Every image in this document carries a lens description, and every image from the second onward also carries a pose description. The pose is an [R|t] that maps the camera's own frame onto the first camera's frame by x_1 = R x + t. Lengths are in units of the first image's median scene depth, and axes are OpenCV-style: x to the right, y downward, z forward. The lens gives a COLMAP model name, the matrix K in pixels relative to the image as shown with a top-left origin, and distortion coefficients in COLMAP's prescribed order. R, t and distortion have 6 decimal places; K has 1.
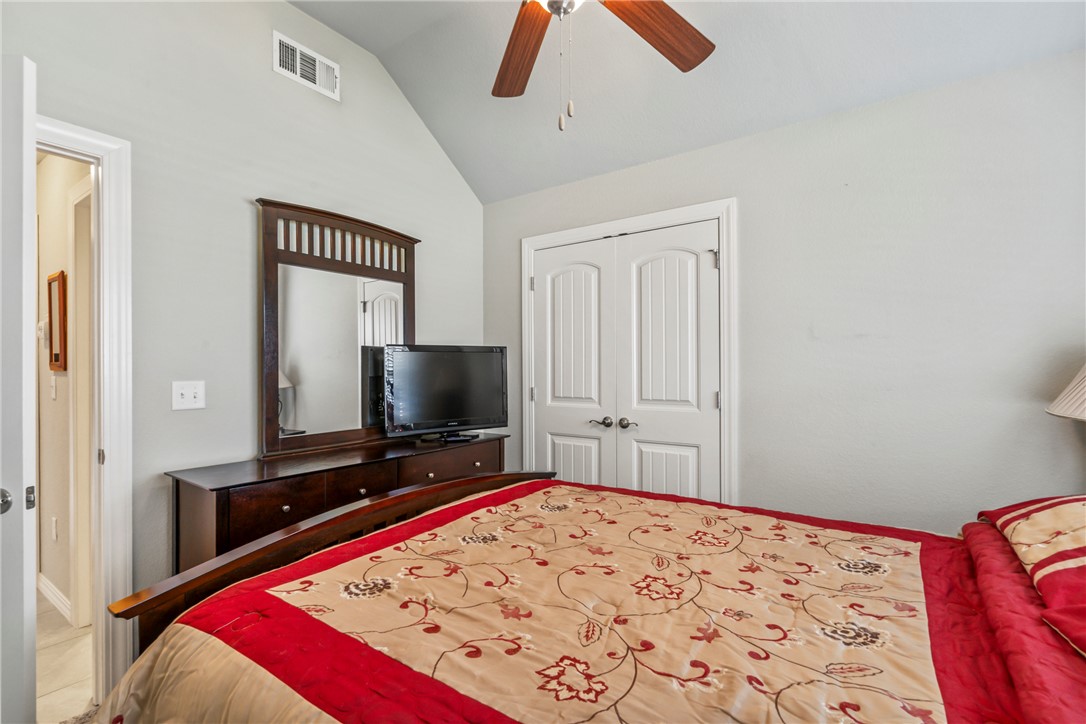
lens RADIAL K [[495.4, 0, 544.4], [0, 495.4, 366.6], [0, 0, 1]] dist [-0.007780, 0.001960]
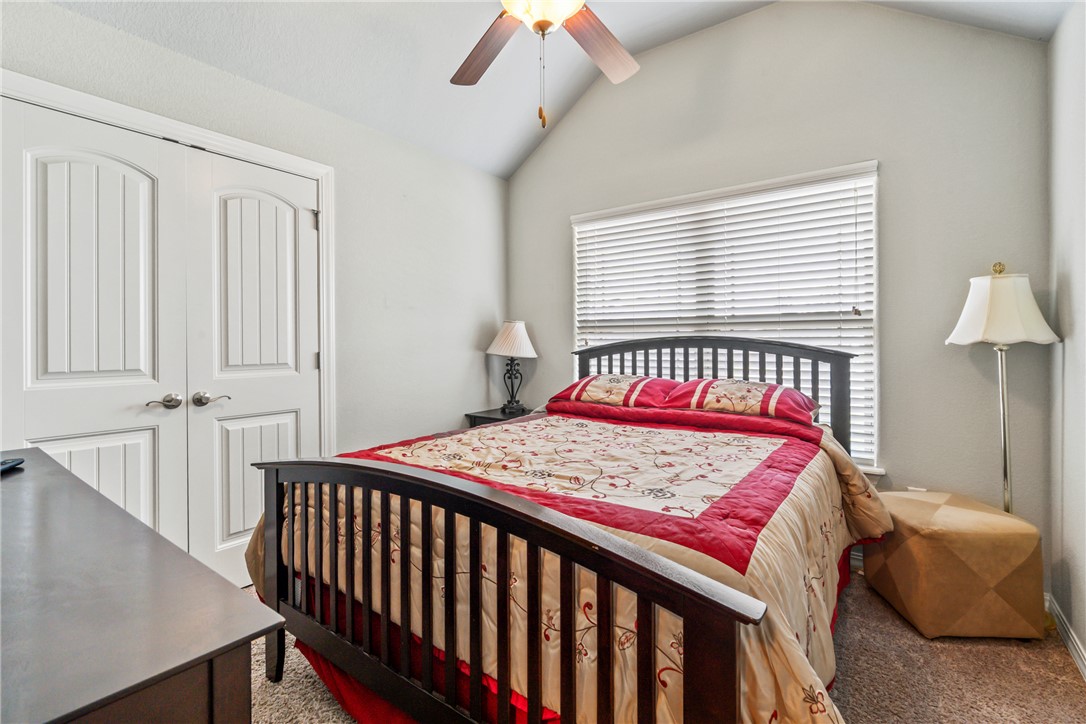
lens RADIAL K [[495.4, 0, 546.5], [0, 495.4, 340.9], [0, 0, 1]] dist [-0.007780, 0.001960]
pose [[0.009548, 0.004967, 0.999942, -0.605178], [-0.000211, 0.999988, -0.004965, 0.030151], [-0.999954, -0.000163, 0.009549, 0.485562]]
